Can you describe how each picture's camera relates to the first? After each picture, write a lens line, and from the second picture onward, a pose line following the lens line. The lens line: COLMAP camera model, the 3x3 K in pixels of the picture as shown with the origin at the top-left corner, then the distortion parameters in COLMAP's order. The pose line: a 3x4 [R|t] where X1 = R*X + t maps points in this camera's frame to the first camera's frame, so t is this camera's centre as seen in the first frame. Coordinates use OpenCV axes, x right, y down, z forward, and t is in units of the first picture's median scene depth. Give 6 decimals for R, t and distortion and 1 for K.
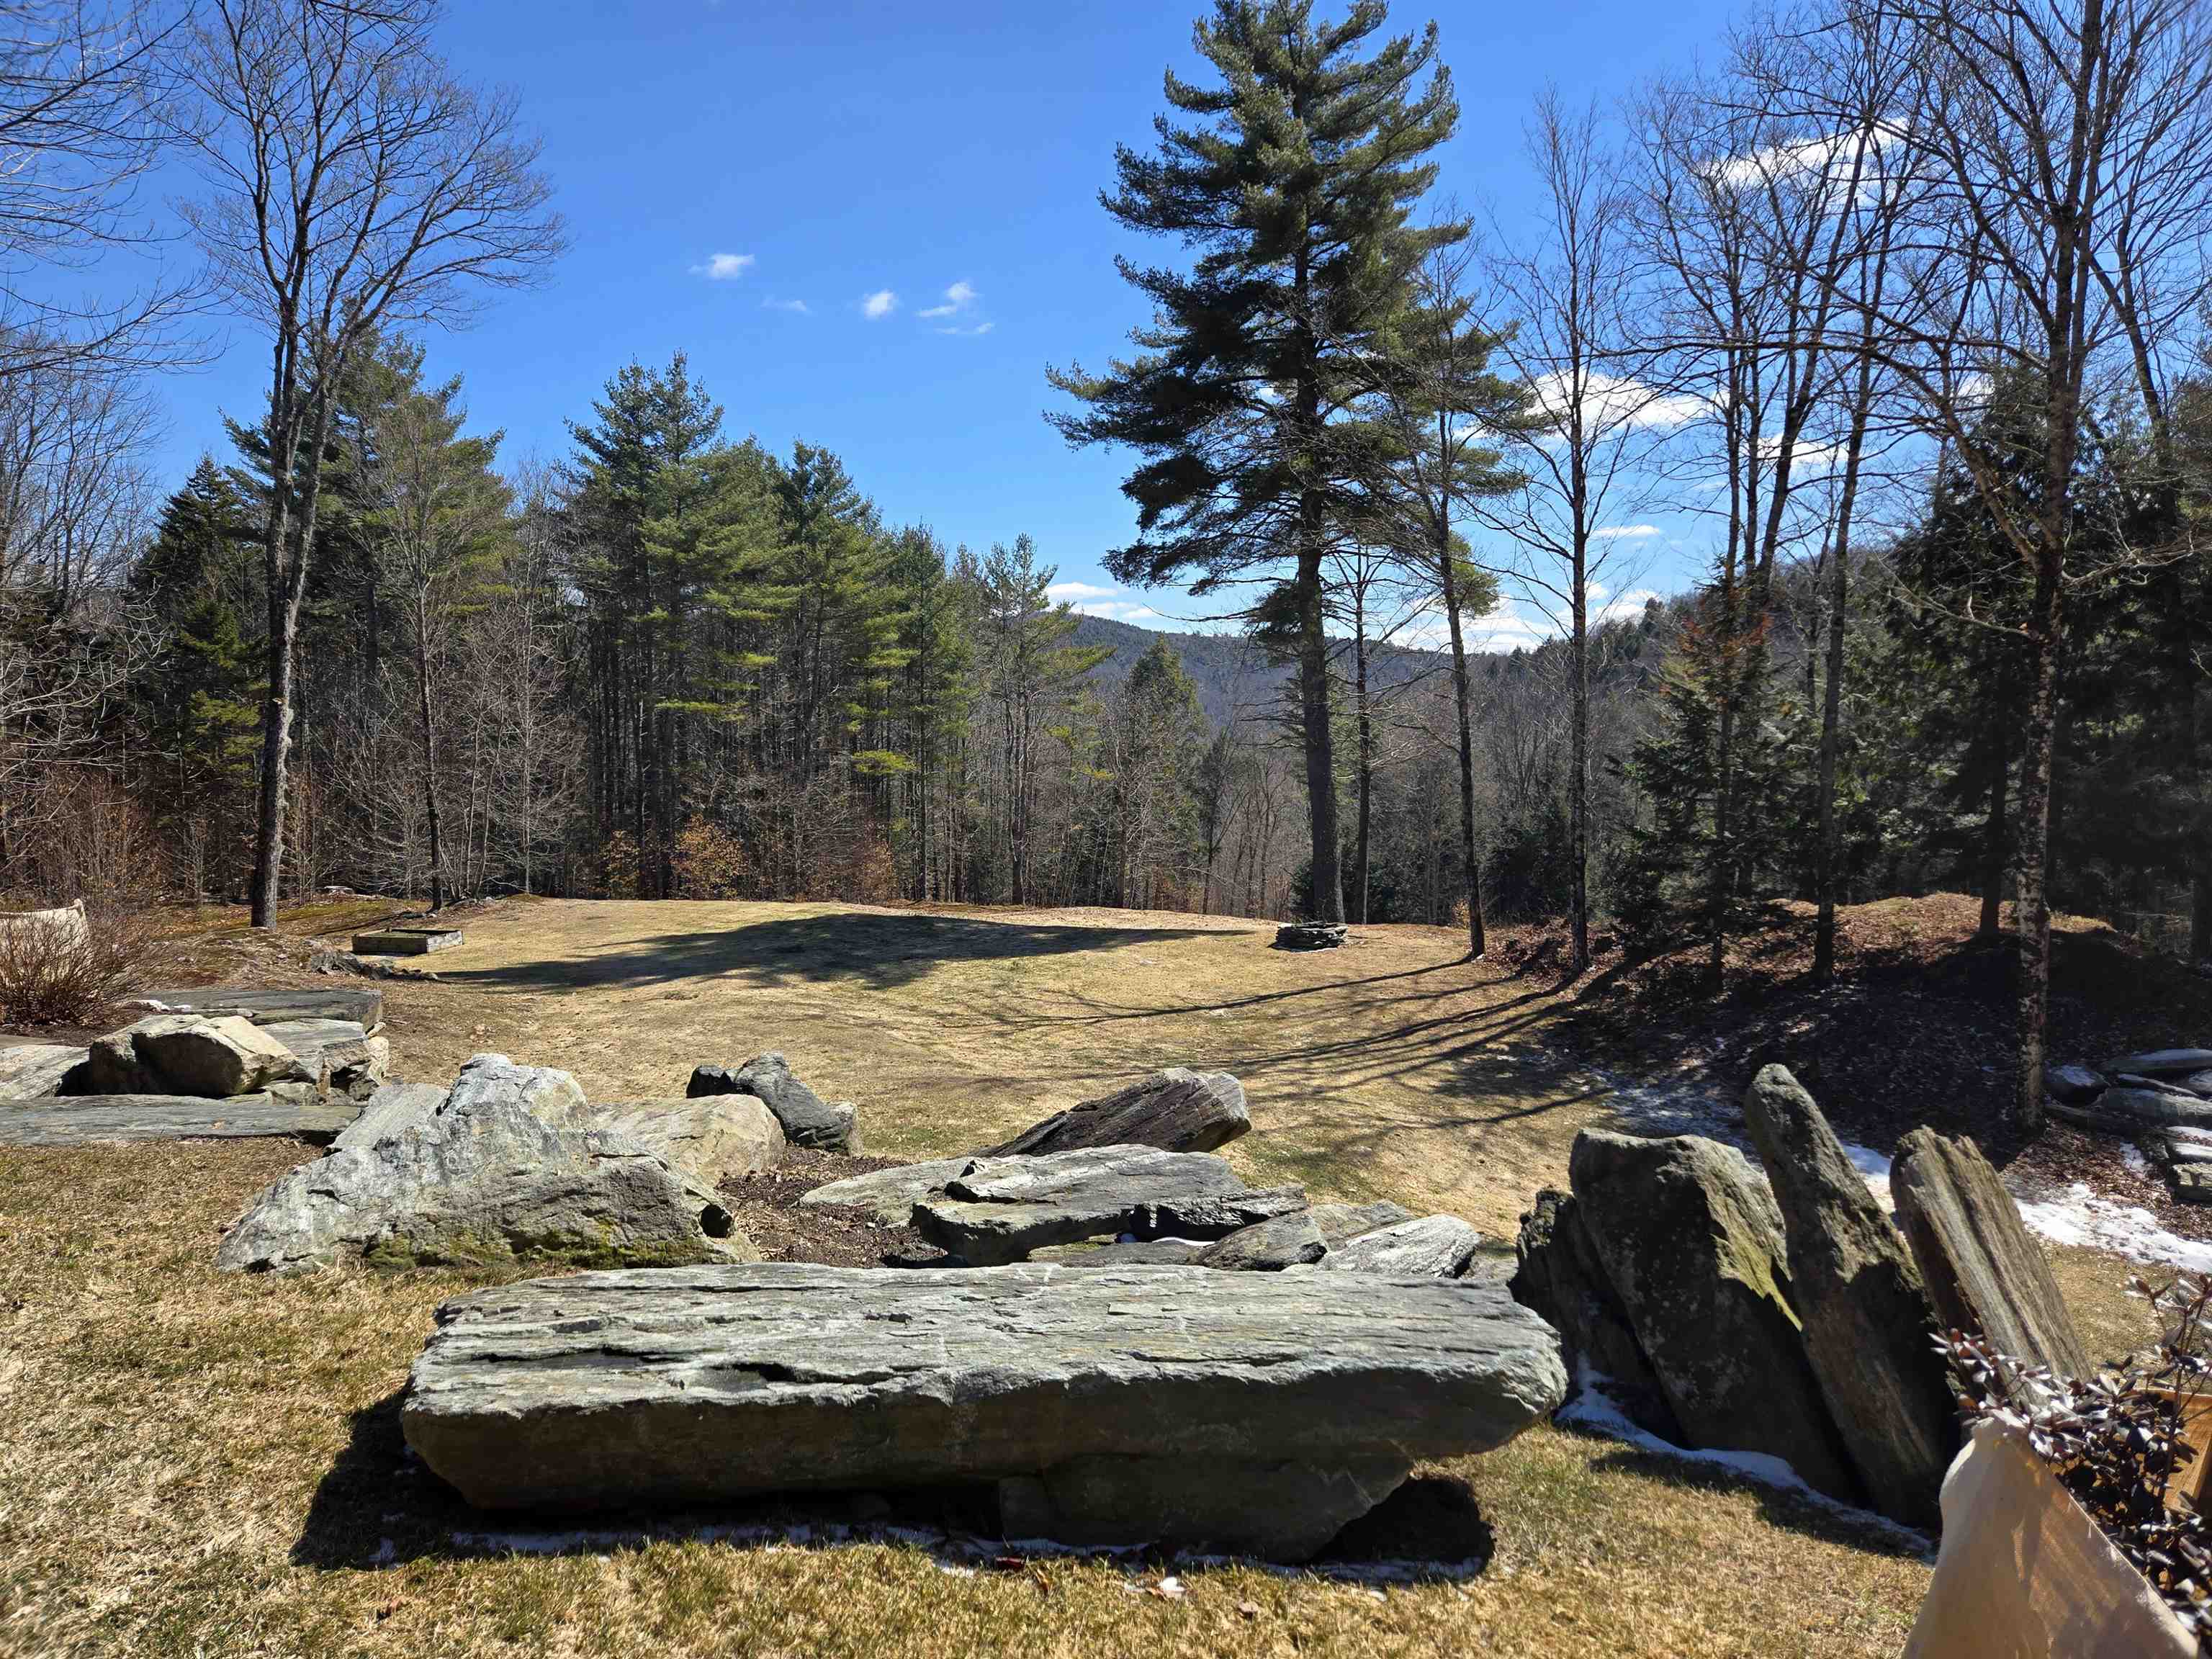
lens RADIAL K [[1478.9, 0, 1112.1], [0, 1478.9, 826.5], [0, 0, 1]] dist [0.086874, -0.071534]
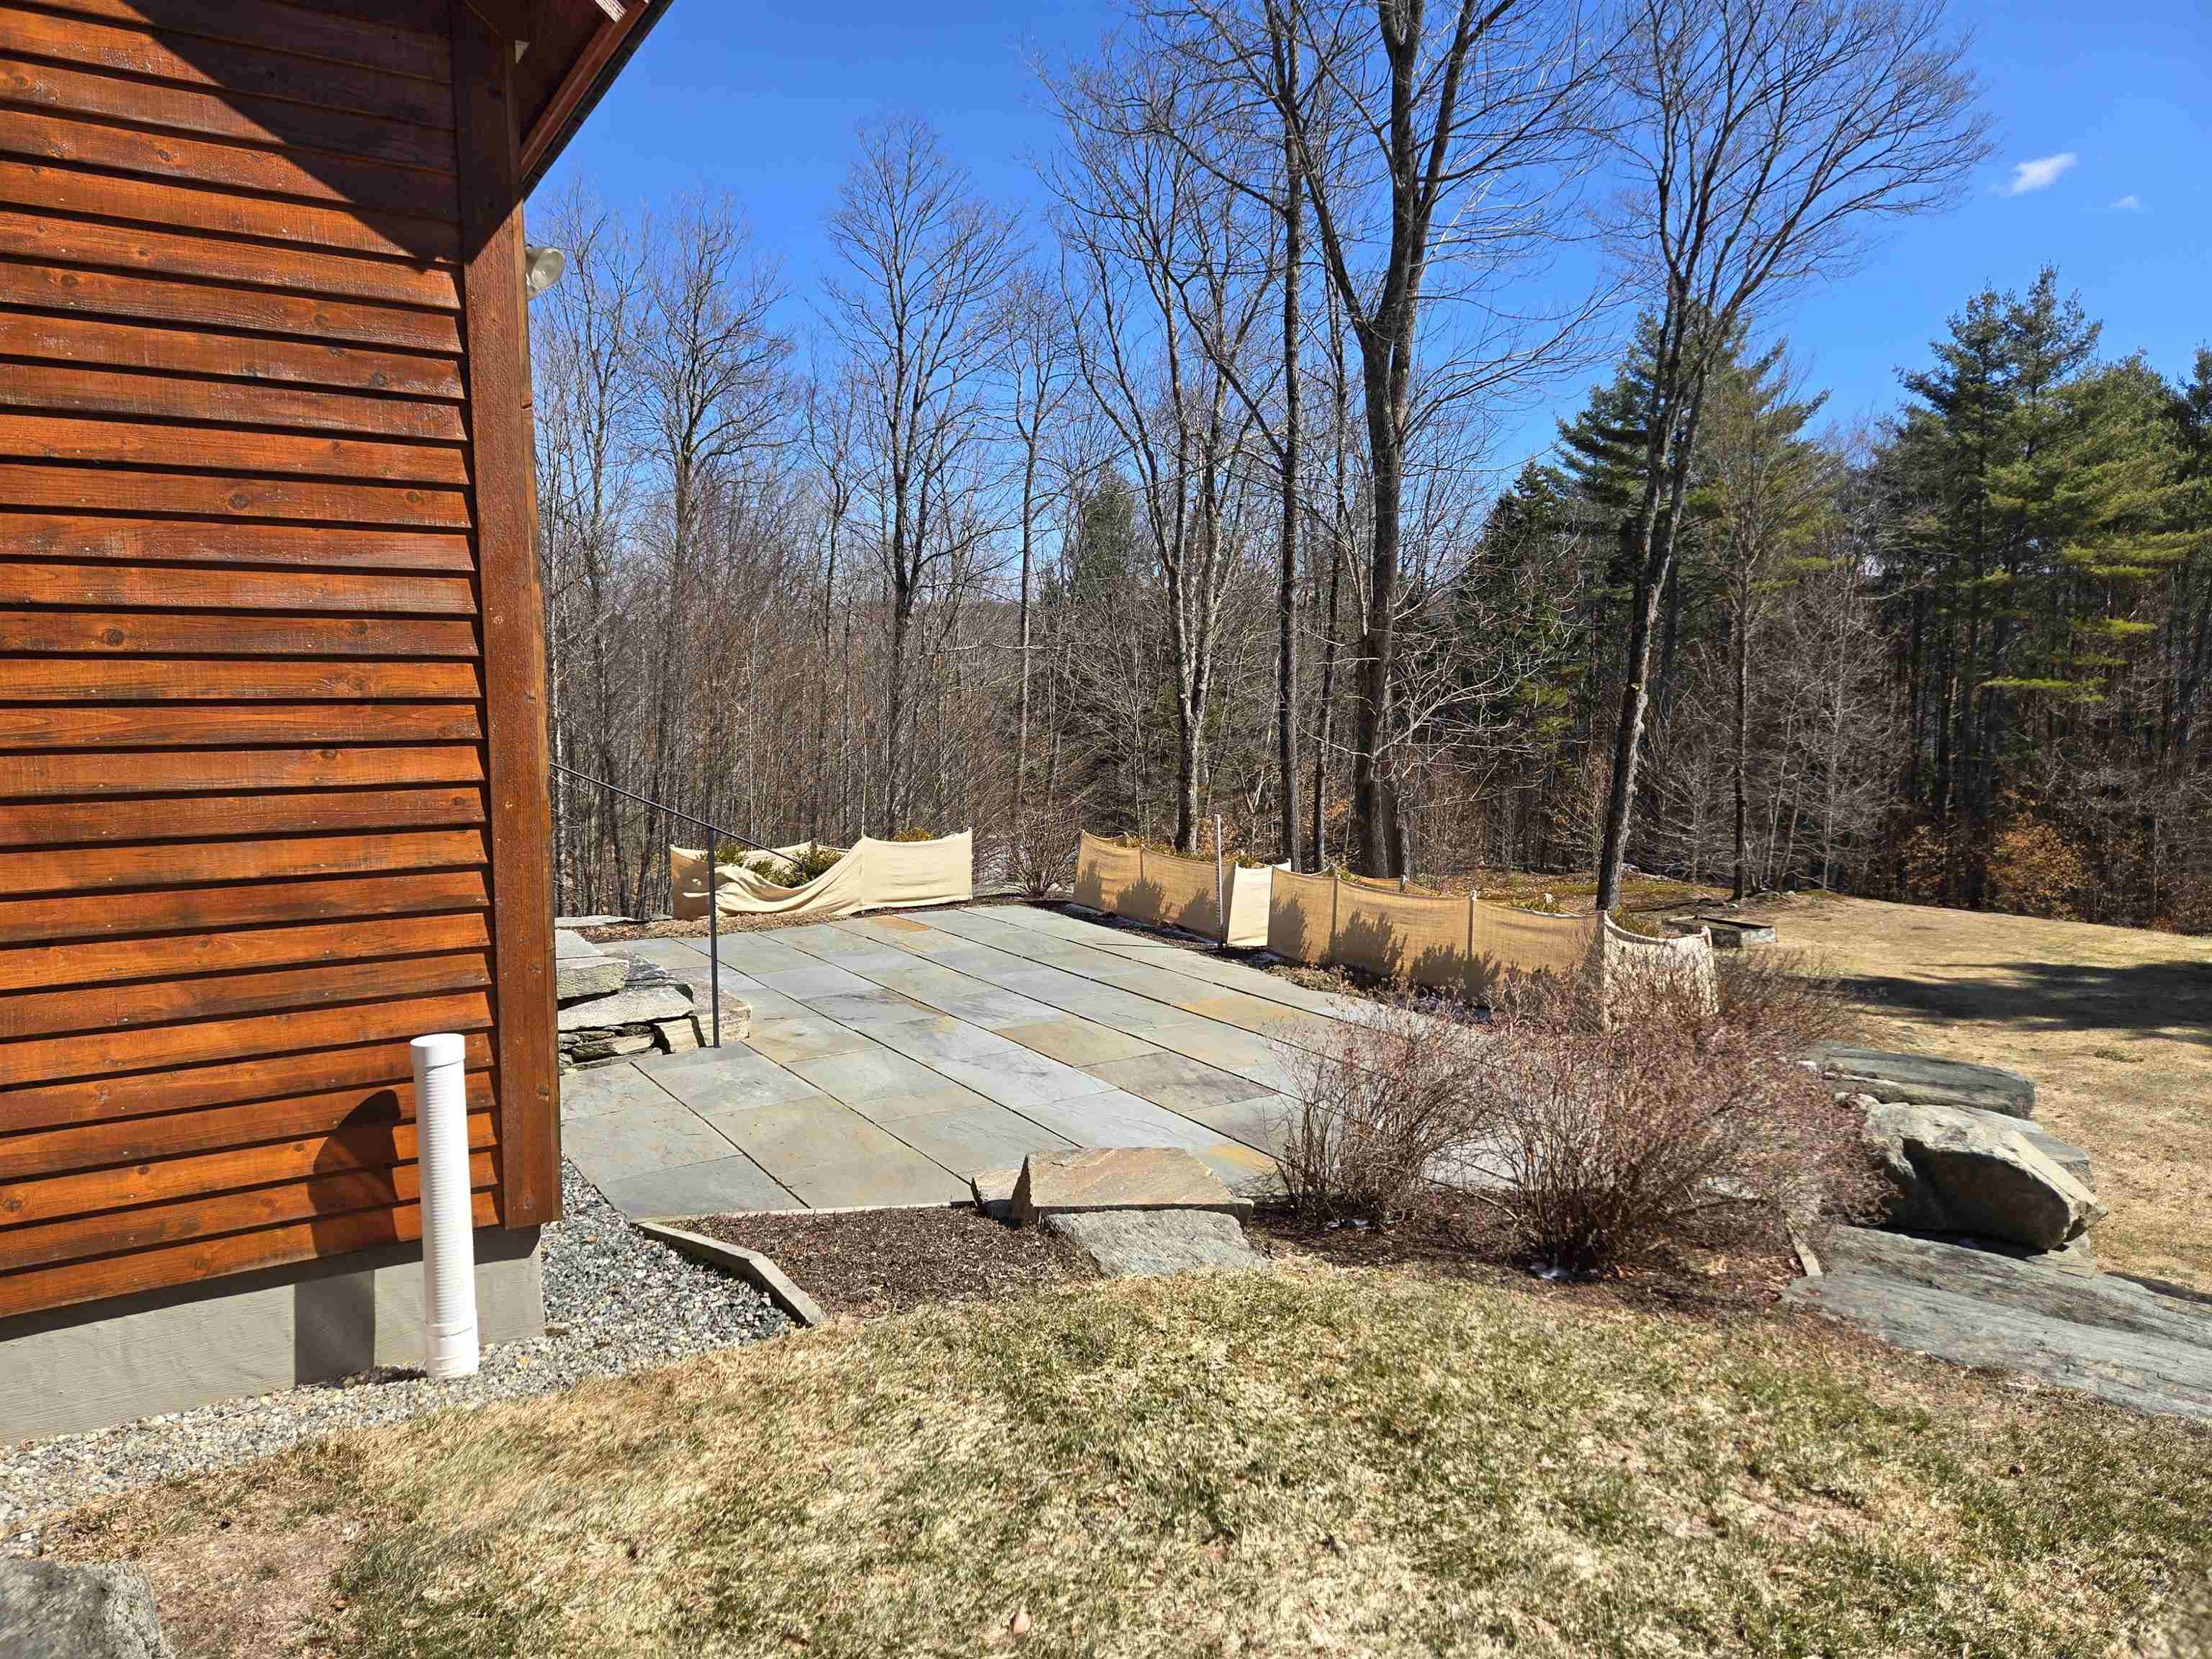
lens RADIAL K [[1486.0, 0, 1090.0], [0, 1486.0, 821.3], [0, 0, 1]] dist [0.091561, -0.085852]
pose [[0.704934, 0.062131, -0.706547, -0.046125], [-0.054213, 0.997962, 0.033667, -0.003559], [0.707198, 0.014571, 0.706865, 0.016698]]
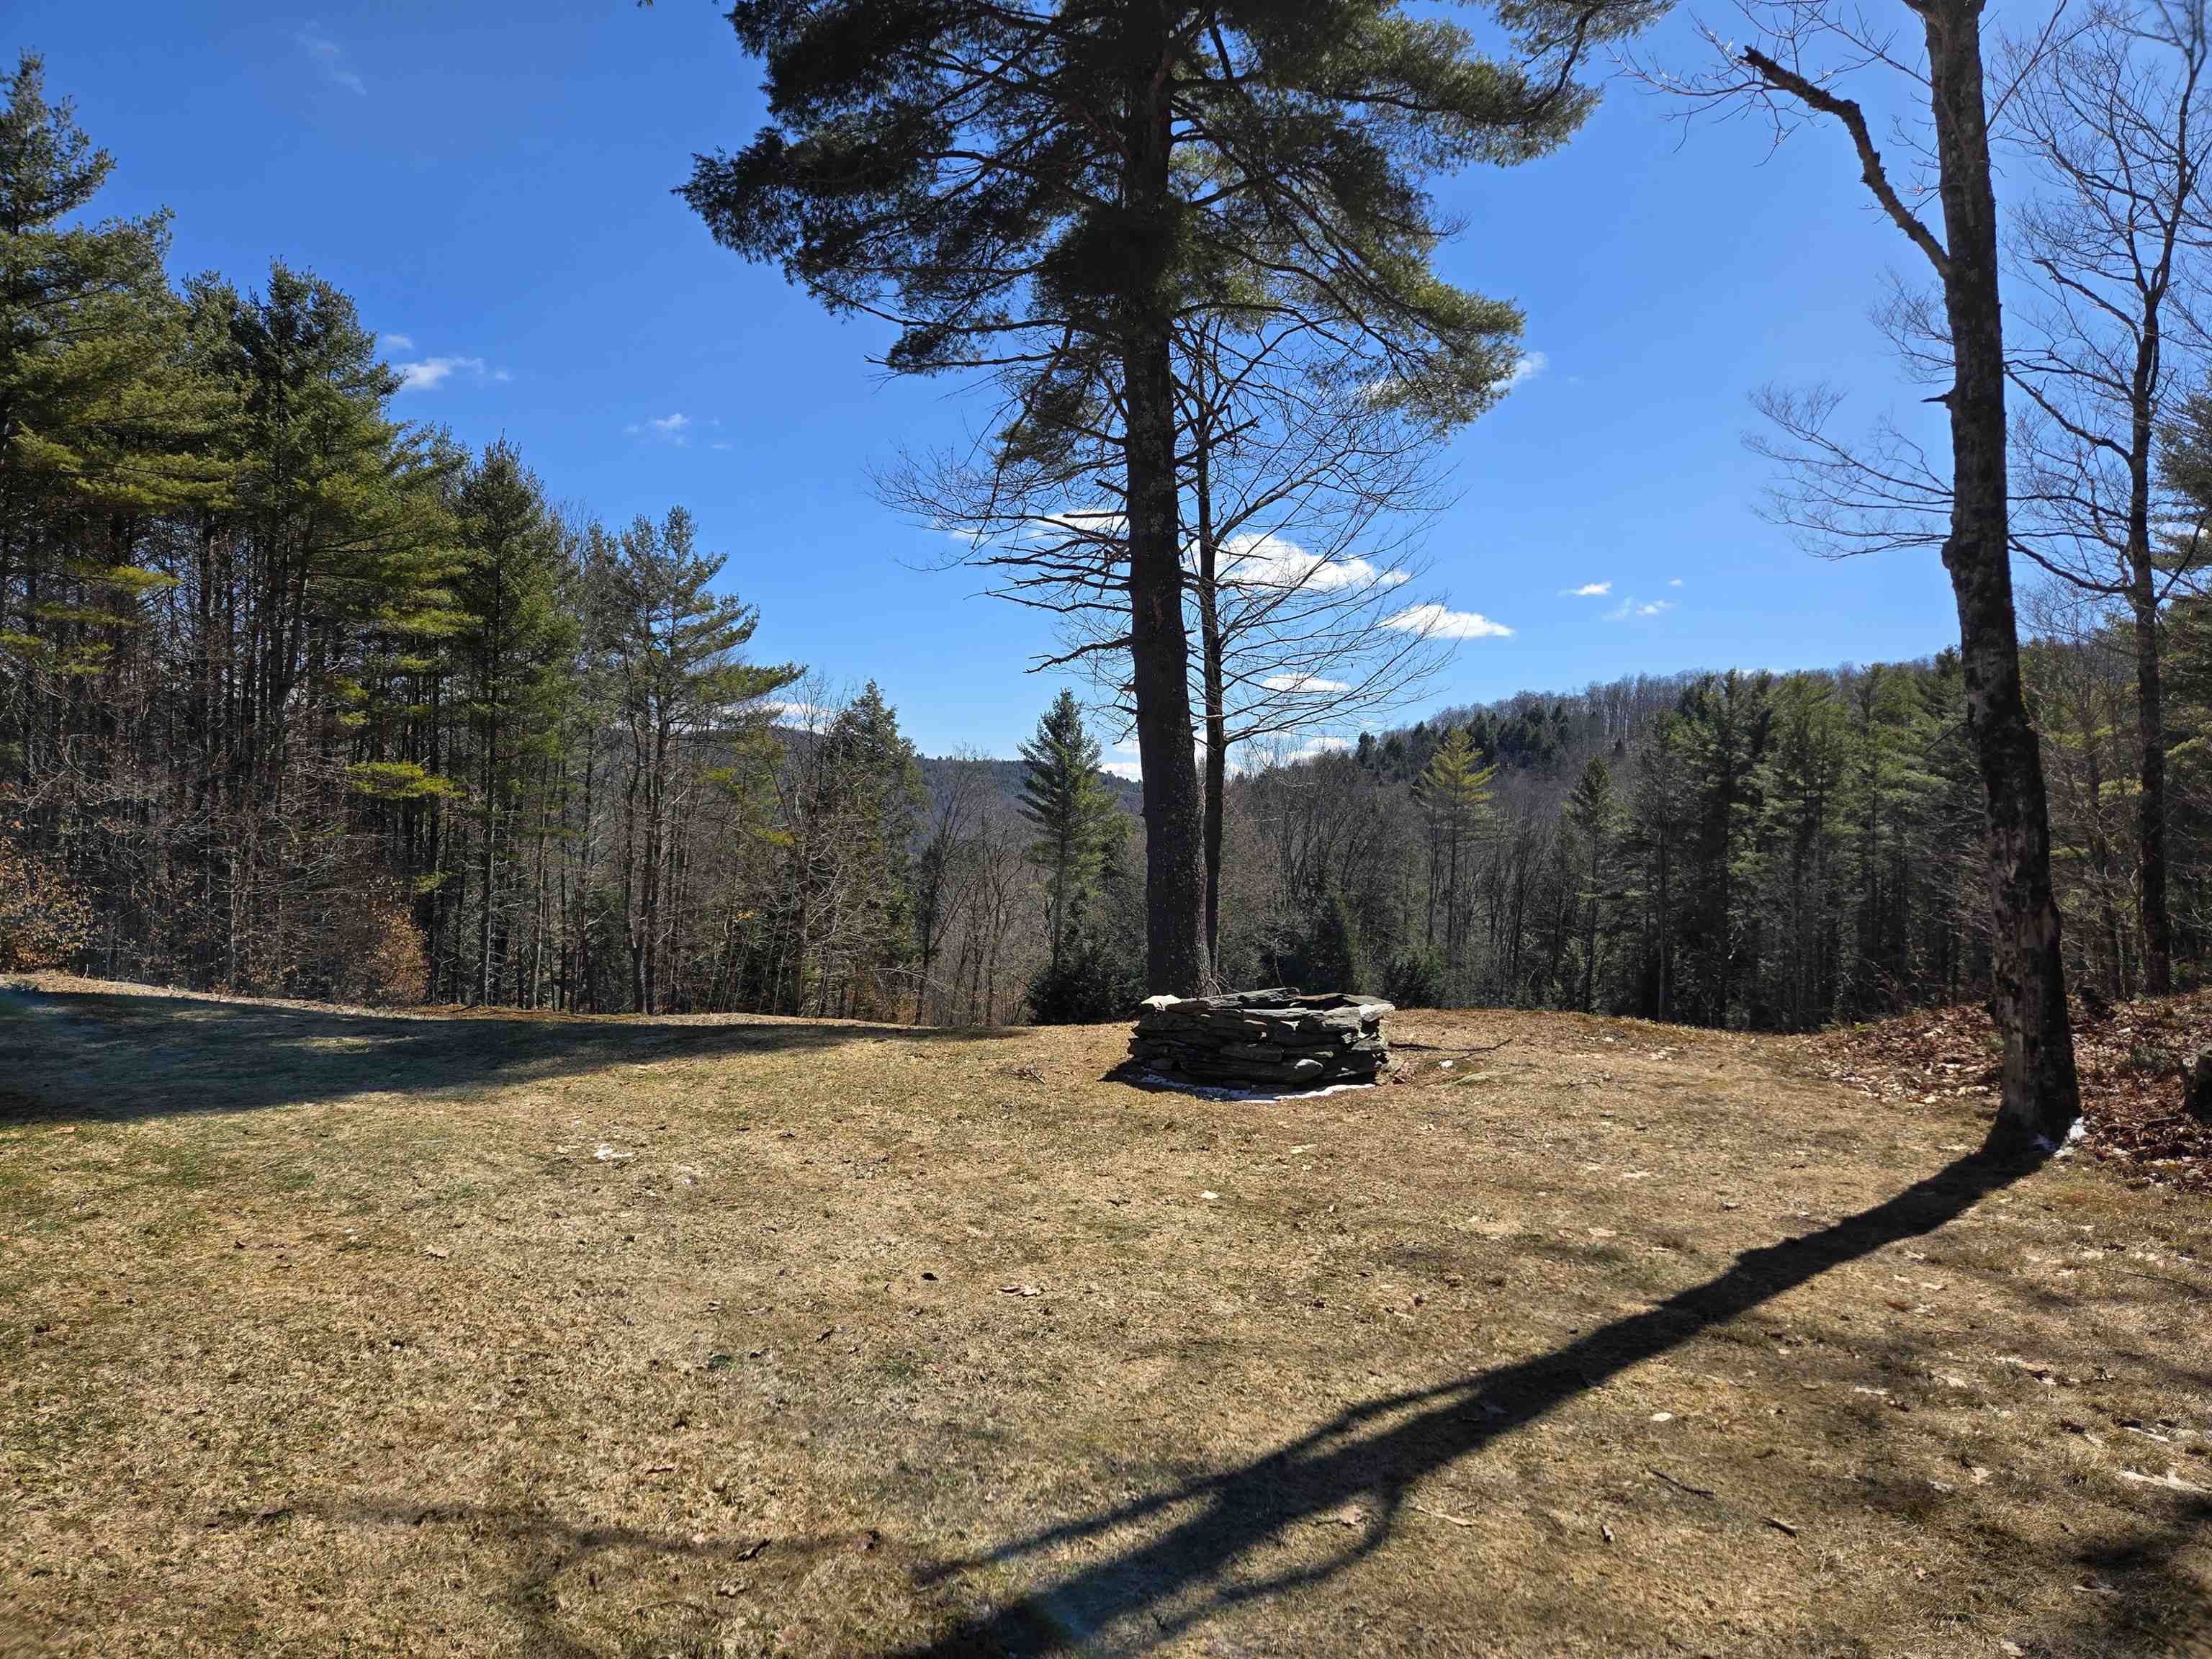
lens RADIAL K [[1478.9, 0, 1112.1], [0, 1478.9, 826.5], [0, 0, 1]] dist [0.086874, -0.071534]
pose [[0.982051, 0.034133, 0.185503, 0.028394], [-0.018351, 0.996114, -0.086135, 0.030618], [-0.187722, 0.081185, 0.978861, 0.381583]]
